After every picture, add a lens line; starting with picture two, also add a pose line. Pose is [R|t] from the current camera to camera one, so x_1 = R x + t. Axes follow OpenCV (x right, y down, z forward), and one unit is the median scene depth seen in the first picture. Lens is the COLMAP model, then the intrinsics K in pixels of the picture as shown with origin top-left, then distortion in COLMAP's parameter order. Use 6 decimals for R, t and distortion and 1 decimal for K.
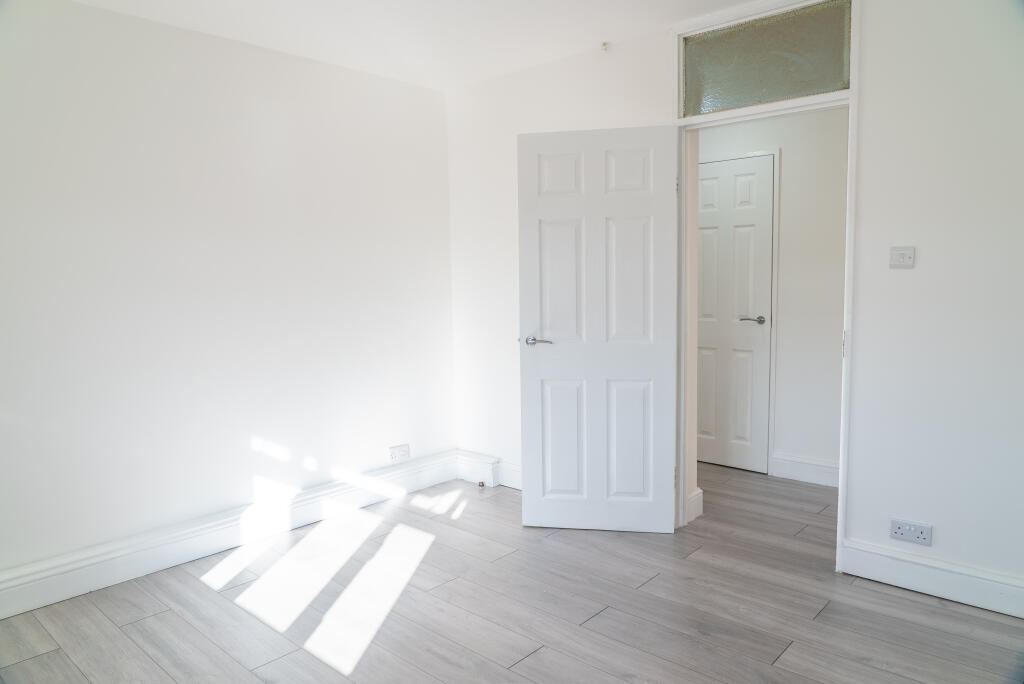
lens RADIAL K [[701.3, 0, 511.0], [0, 701.3, 345.1], [0, 0, 1]] dist [-0.009587, 0.000292]
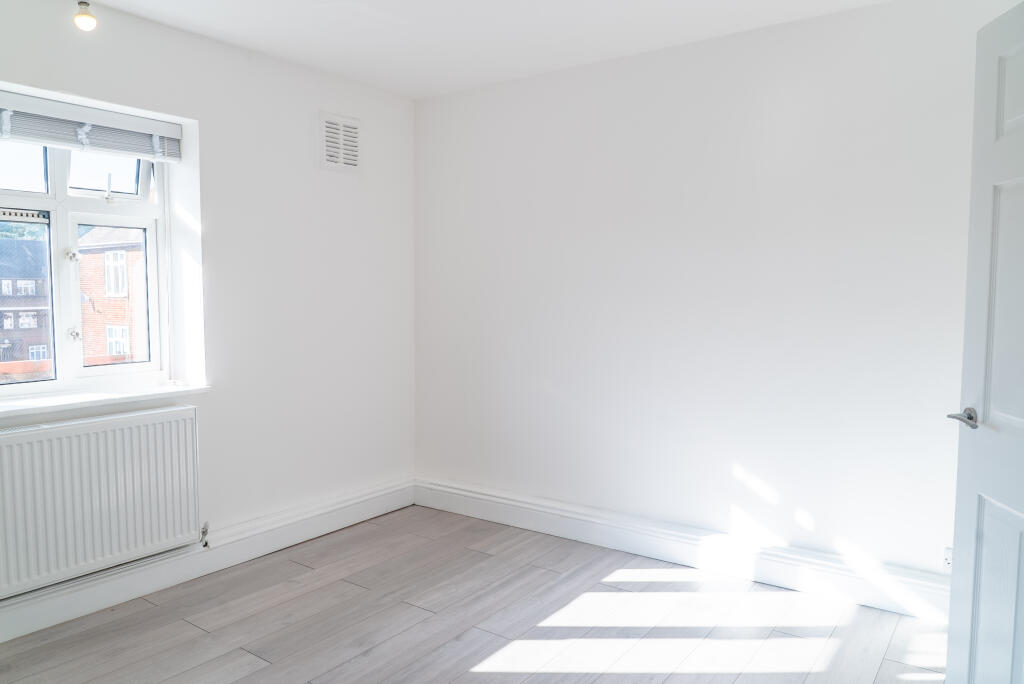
lens RADIAL K [[739.1, 0, 512.0], [0, 739.1, 342.0], [0, 0, 1]] dist [-0.009591, 0.001858]
pose [[0.117877, 0.088991, -0.989033, 0.566115], [-0.103008, 0.991699, 0.076954, -0.074199], [0.987671, 0.092807, 0.126065, 0.602658]]
